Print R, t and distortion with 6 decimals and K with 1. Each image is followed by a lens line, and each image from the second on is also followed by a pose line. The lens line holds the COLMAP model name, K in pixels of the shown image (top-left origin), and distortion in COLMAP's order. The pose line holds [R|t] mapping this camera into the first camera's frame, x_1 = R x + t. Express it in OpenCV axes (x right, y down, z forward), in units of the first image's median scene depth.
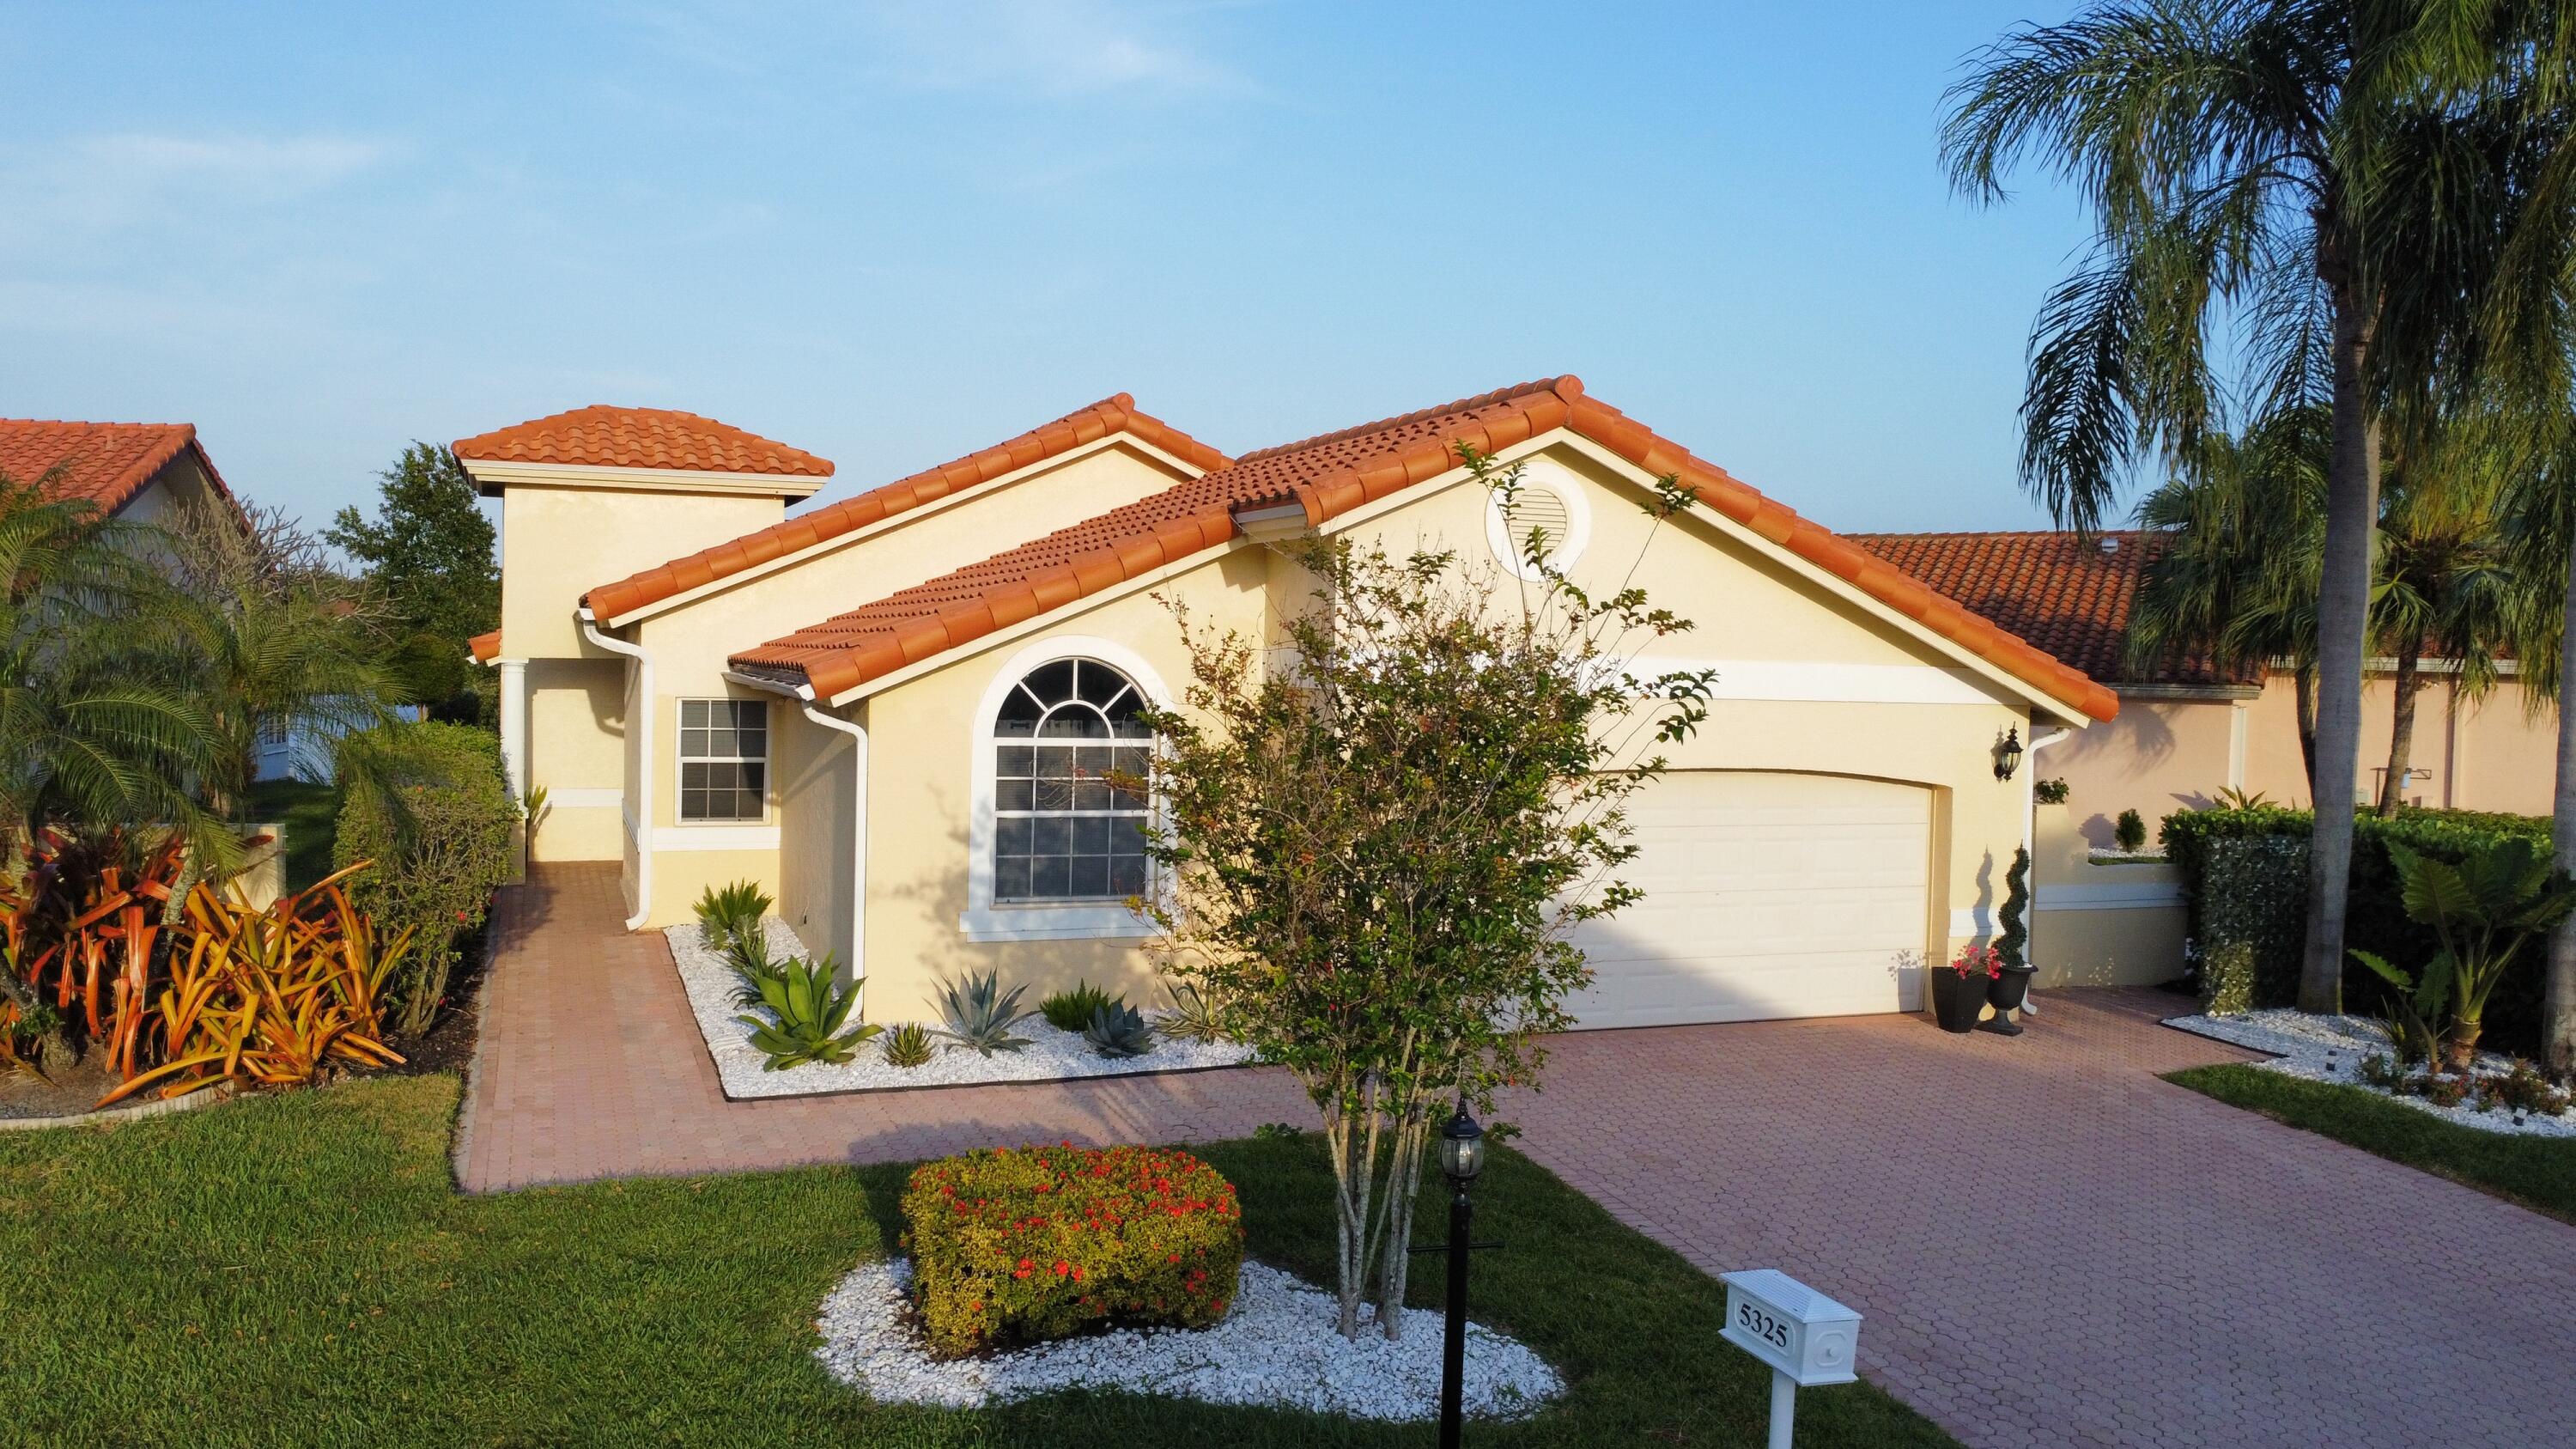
lens RADIAL K [[1928.0, 0, 1261.2], [0, 1928.0, 715.7], [0, 0, 1]] dist [0.002159, -0.006964]
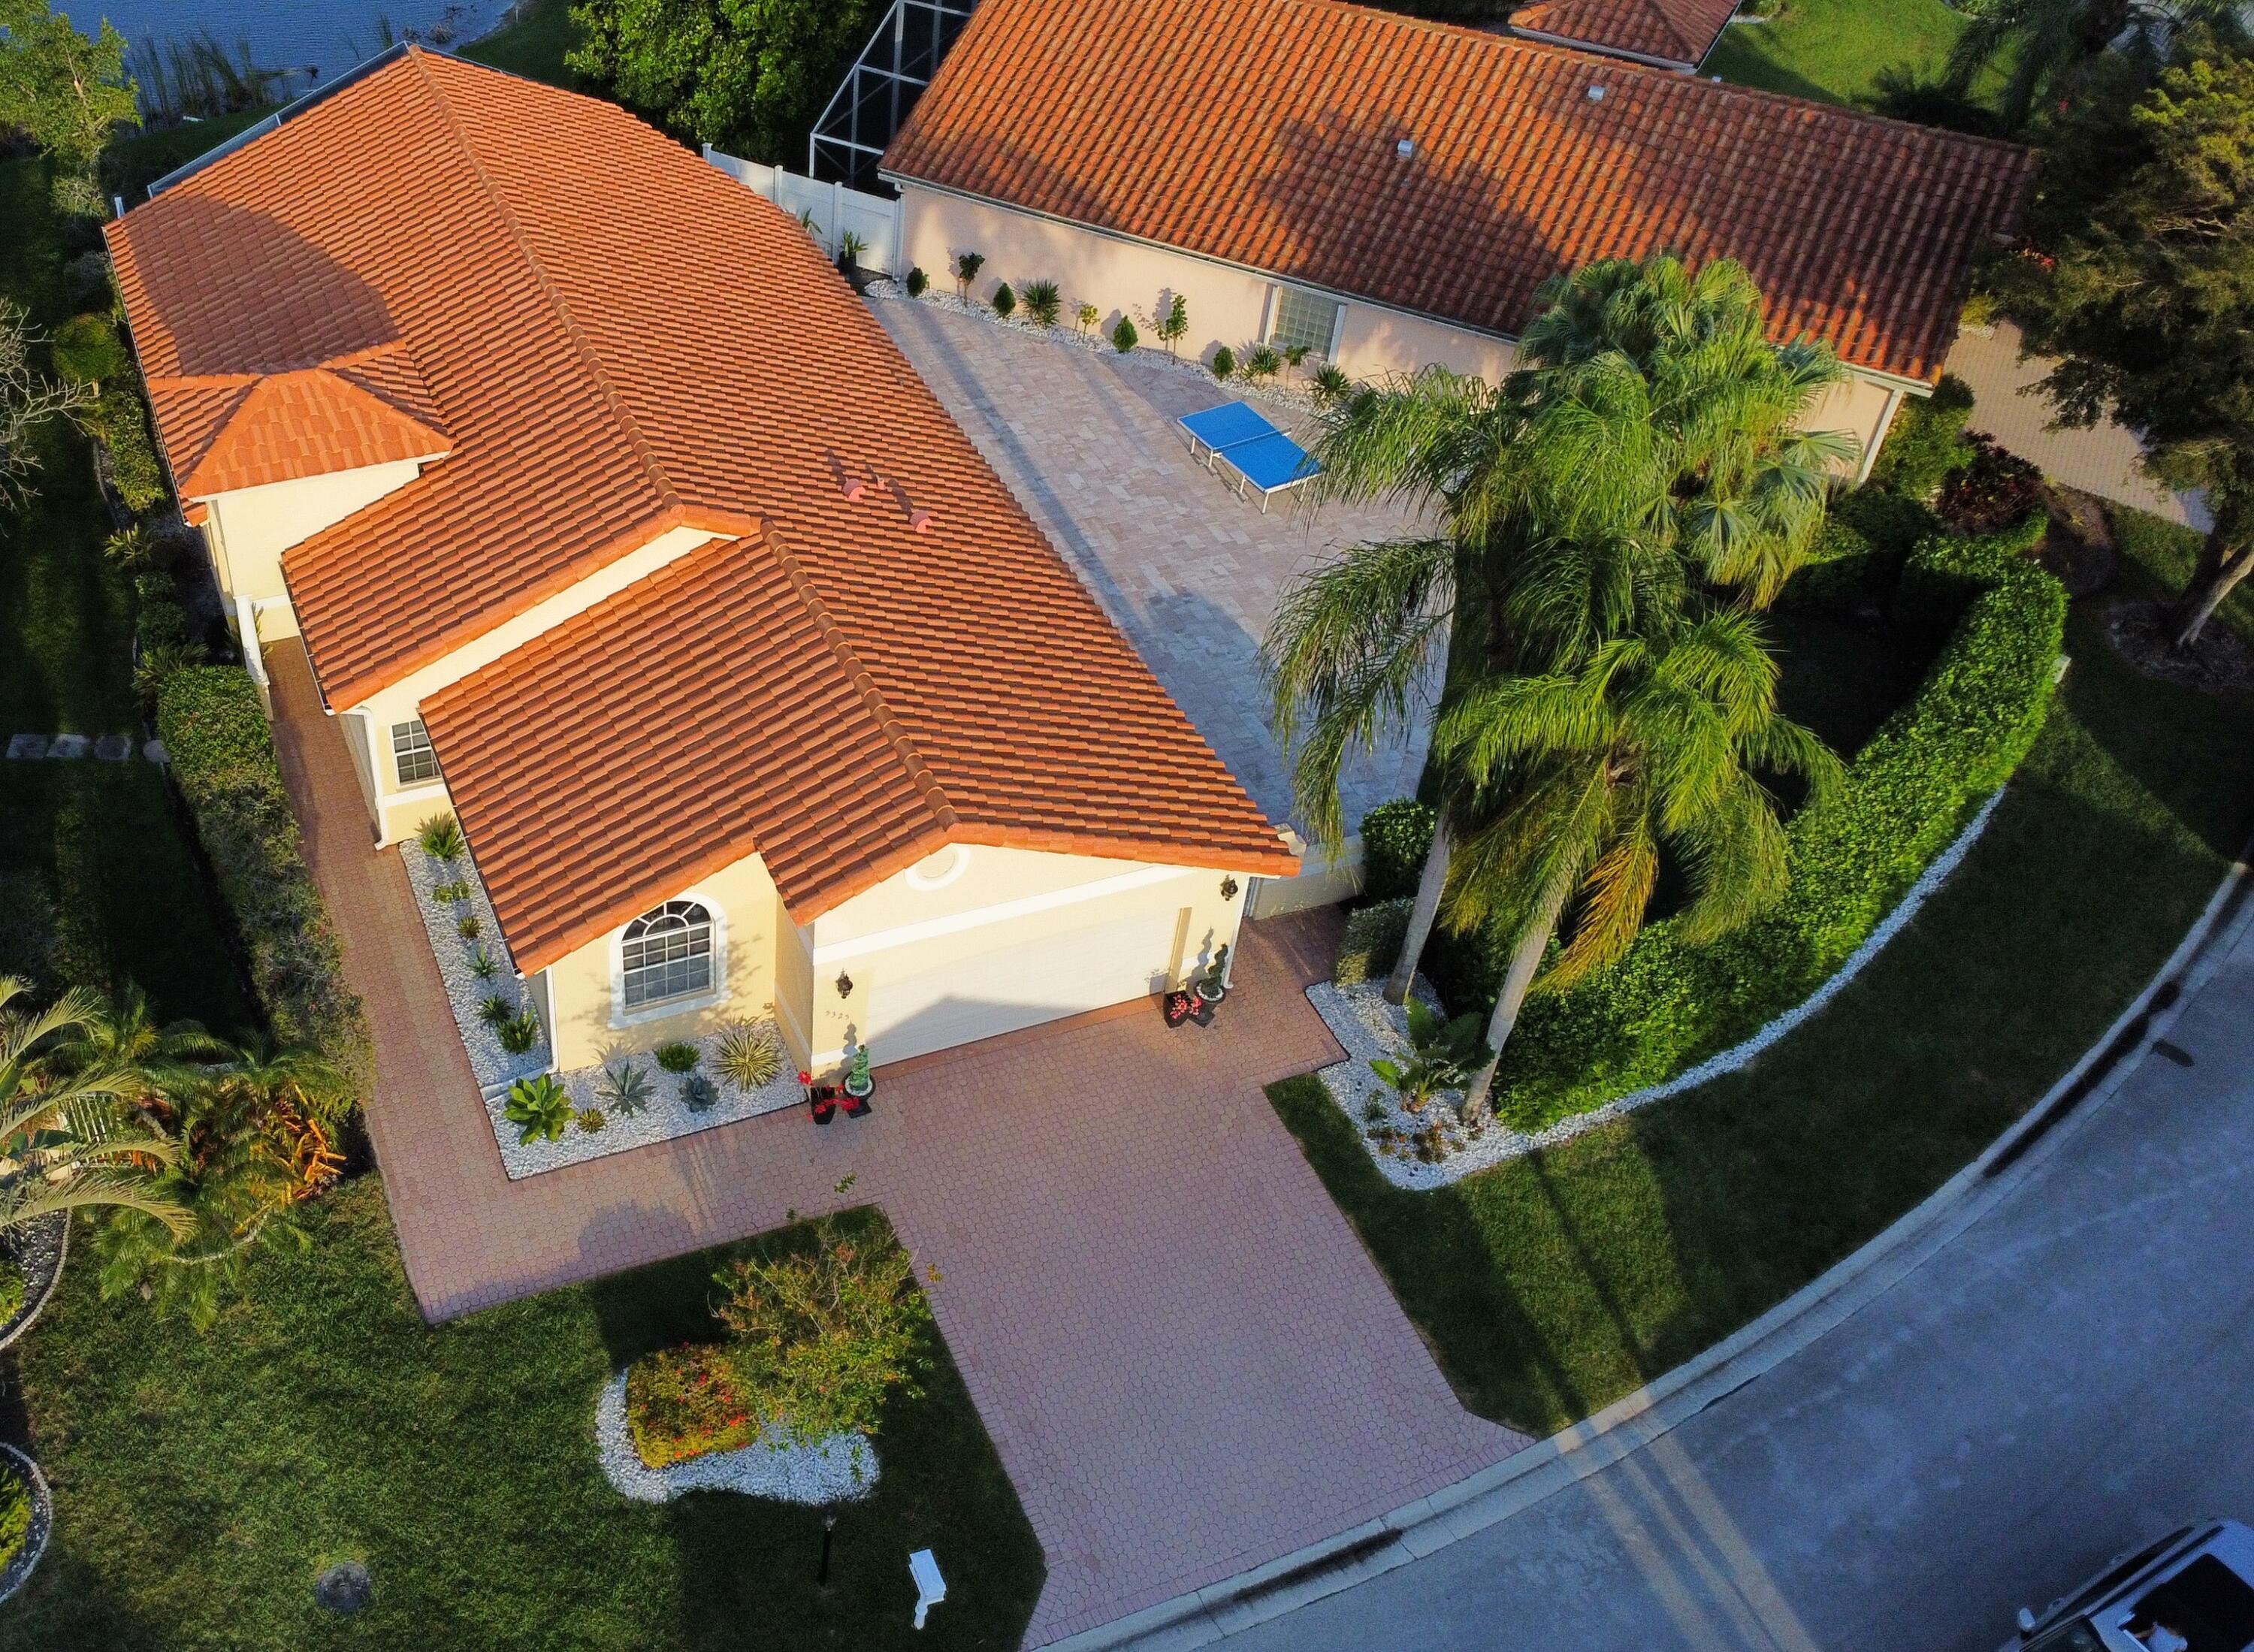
lens RADIAL K [[2198.5, 0, 760.0], [0, 2198.5, 810.6], [0, 0, 1]] dist [0.005124, -0.005879]
pose [[0.999673, 0.006114, -0.024834, 0.035741], [0.011095, 0.771229, 0.636461, -1.337950], [0.023044, -0.636529, 0.770909, -0.450570]]
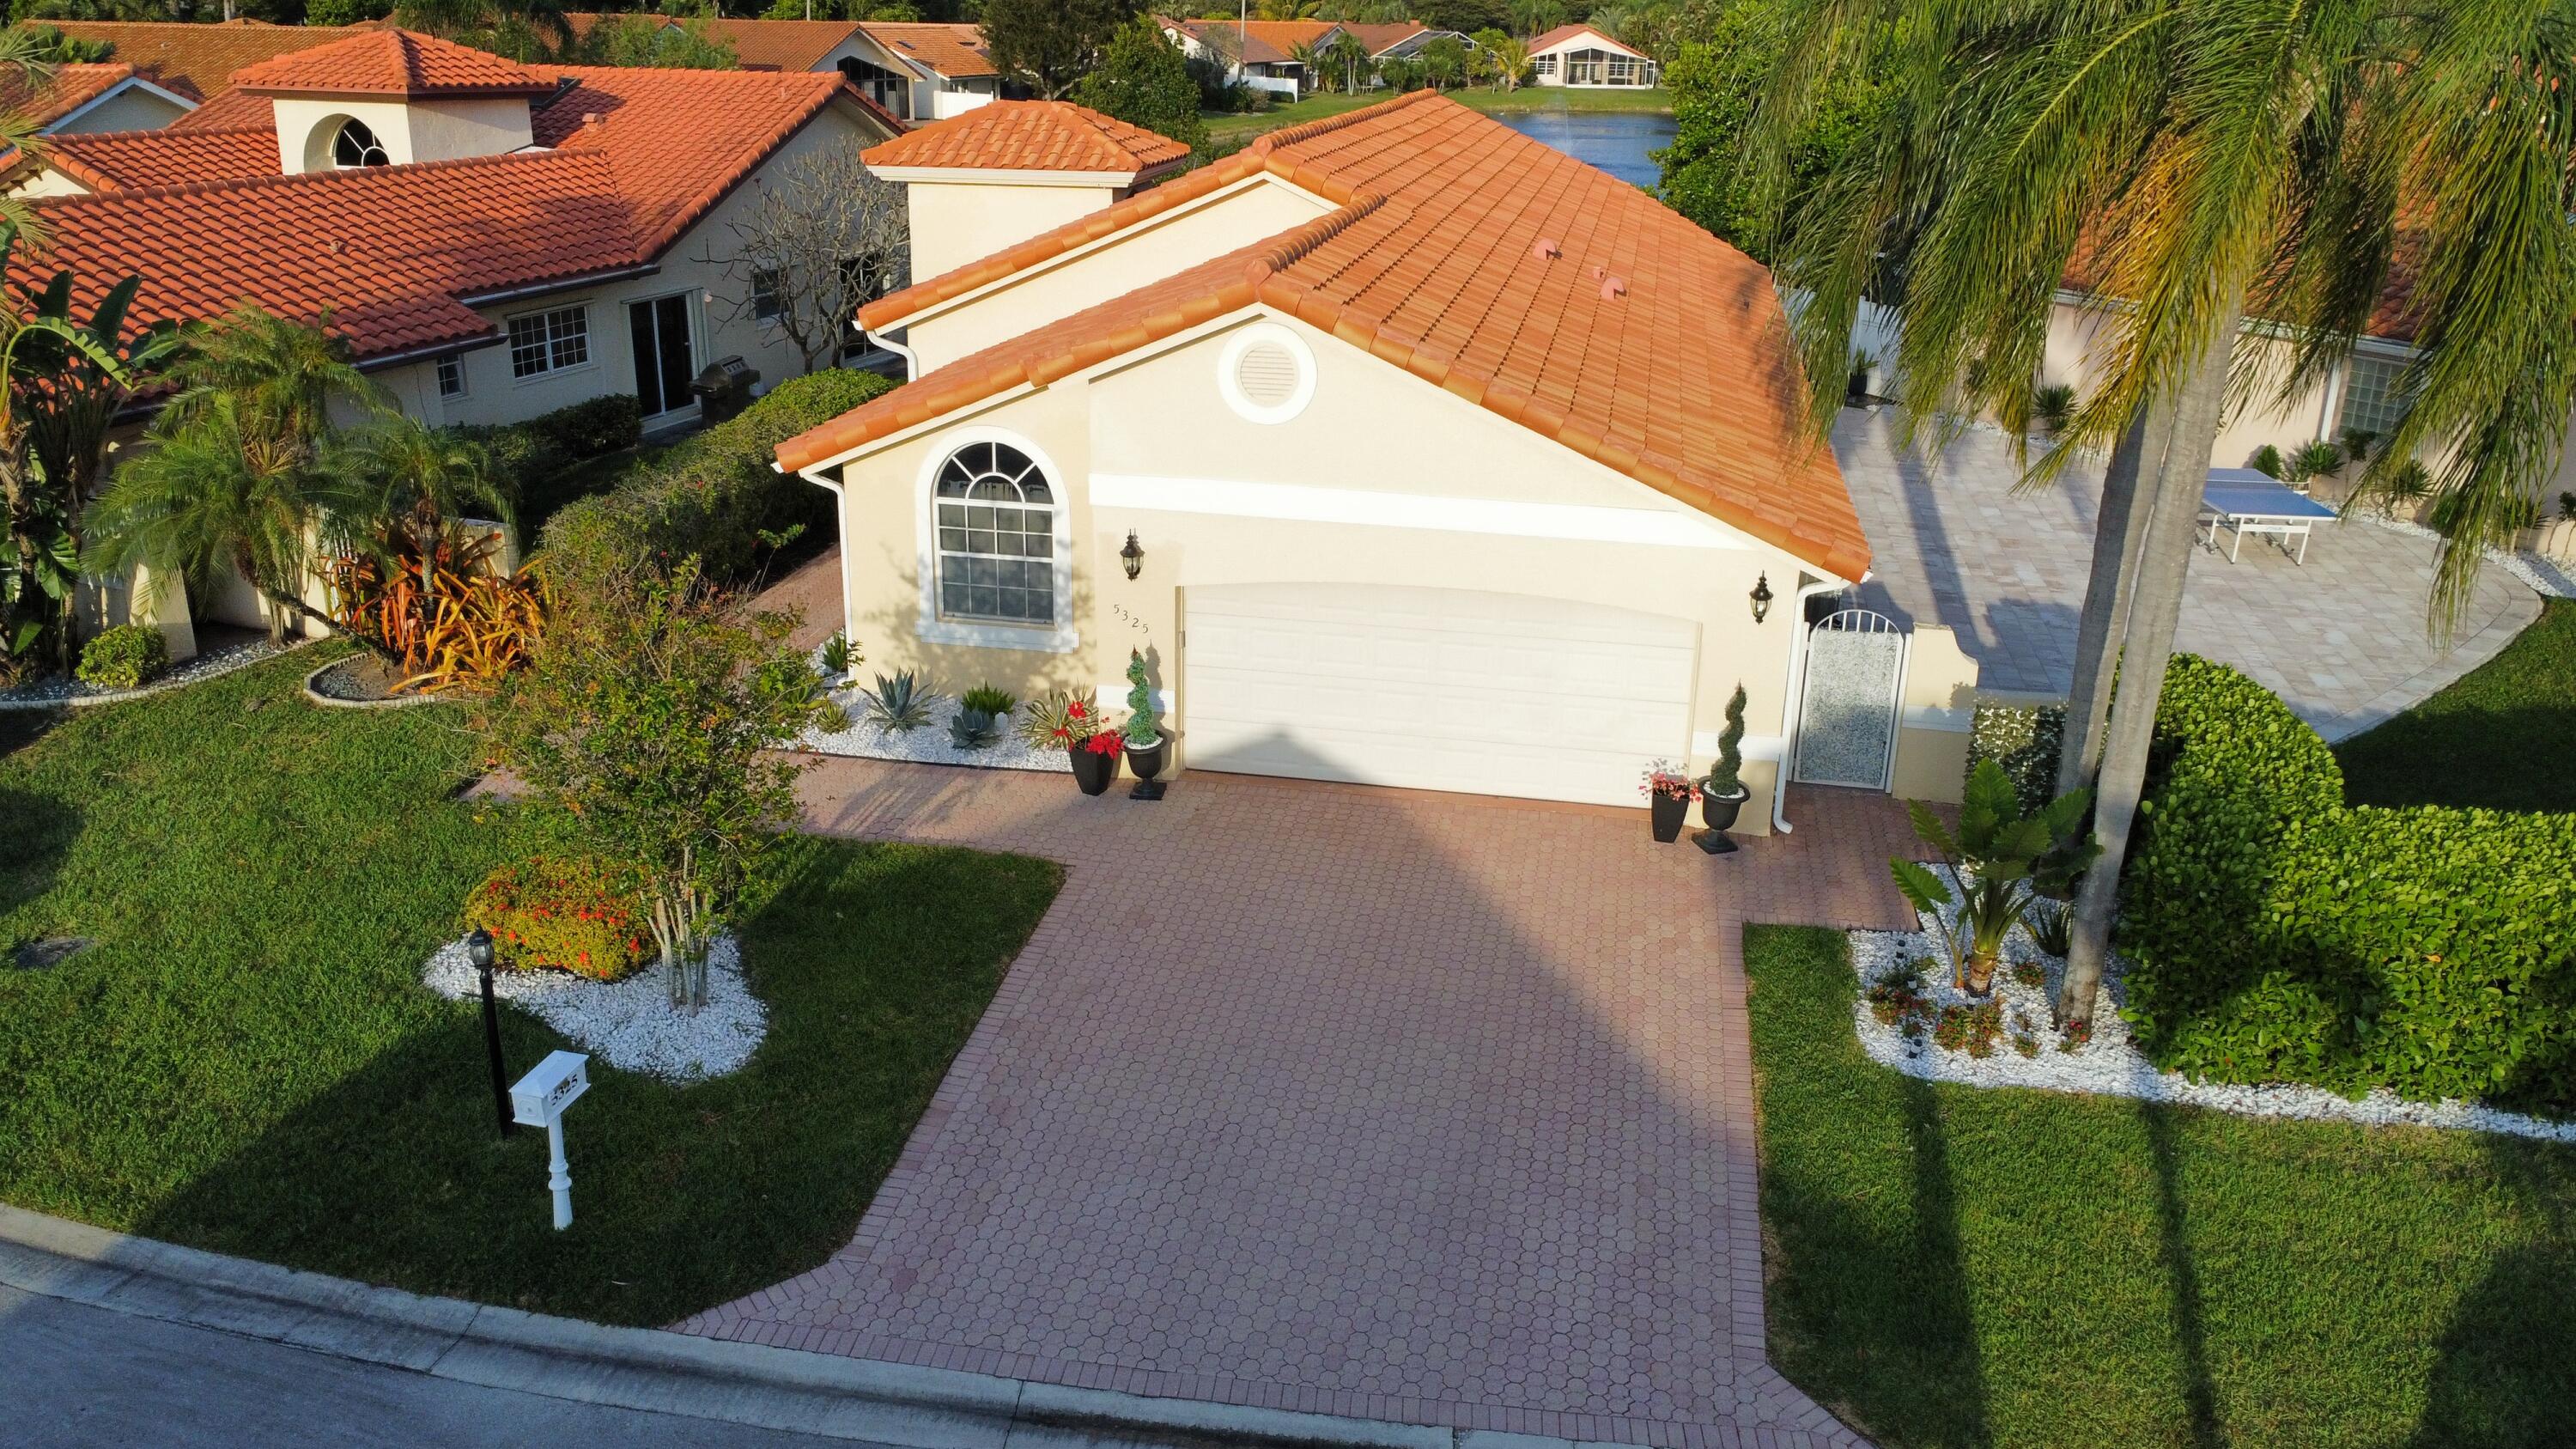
lens RADIAL K [[1928.0, 0, 1261.2], [0, 1928.0, 715.7], [0, 0, 1]] dist [0.002159, -0.006964]
pose [[0.847545, 0.172772, -0.501814, 0.752219], [-0.013292, 0.952142, 0.305368, -0.256414], [0.530557, -0.252143, 0.809280, -0.007030]]
